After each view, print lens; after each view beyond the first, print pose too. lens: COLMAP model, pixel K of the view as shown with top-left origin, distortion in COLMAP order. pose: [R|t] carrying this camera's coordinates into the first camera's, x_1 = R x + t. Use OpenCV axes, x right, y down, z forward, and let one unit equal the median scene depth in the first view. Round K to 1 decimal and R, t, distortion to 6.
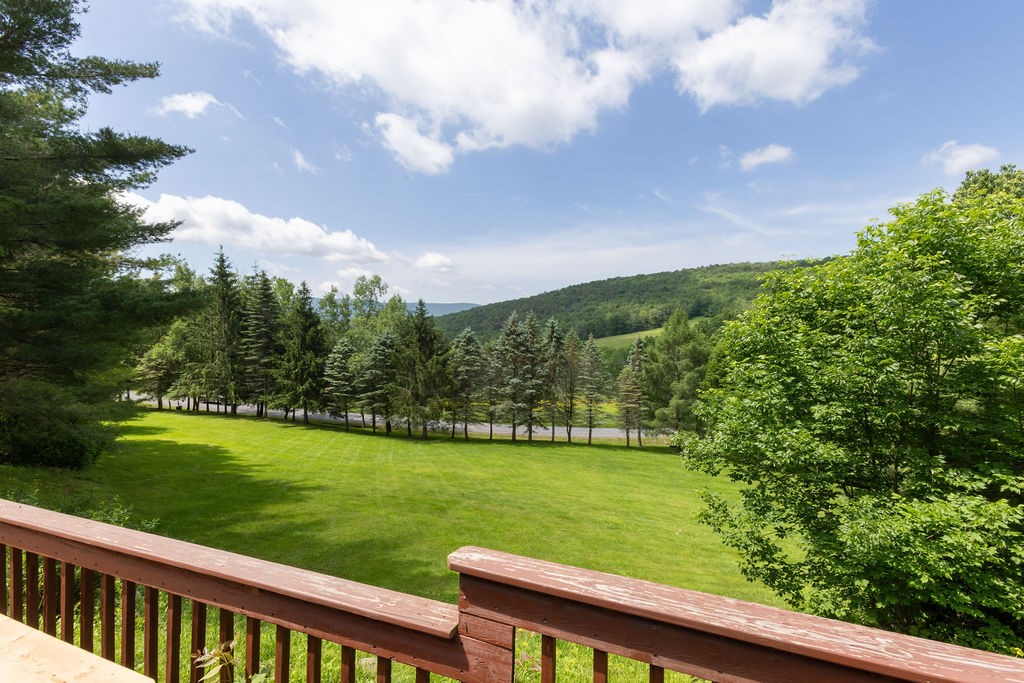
lens RADIAL K [[456.5, 0, 516.5], [0, 456.5, 337.4], [0, 0, 1]] dist [-0.000232, 0.000439]
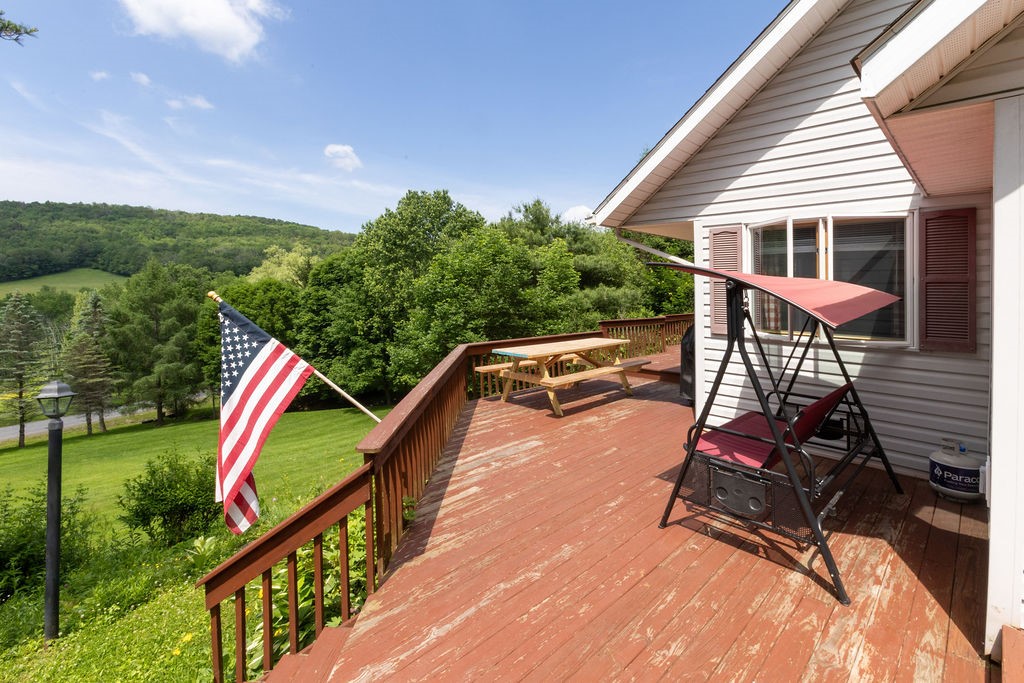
lens RADIAL K [[456.5, 0, 516.5], [0, 456.5, 337.4], [0, 0, 1]] dist [-0.000232, 0.000439]
pose [[0.420592, -0.089803, 0.902795, -0.131228], [0.004526, 0.995284, 0.096894, 0.001862], [-0.907239, -0.036667, 0.419015, 0.017561]]
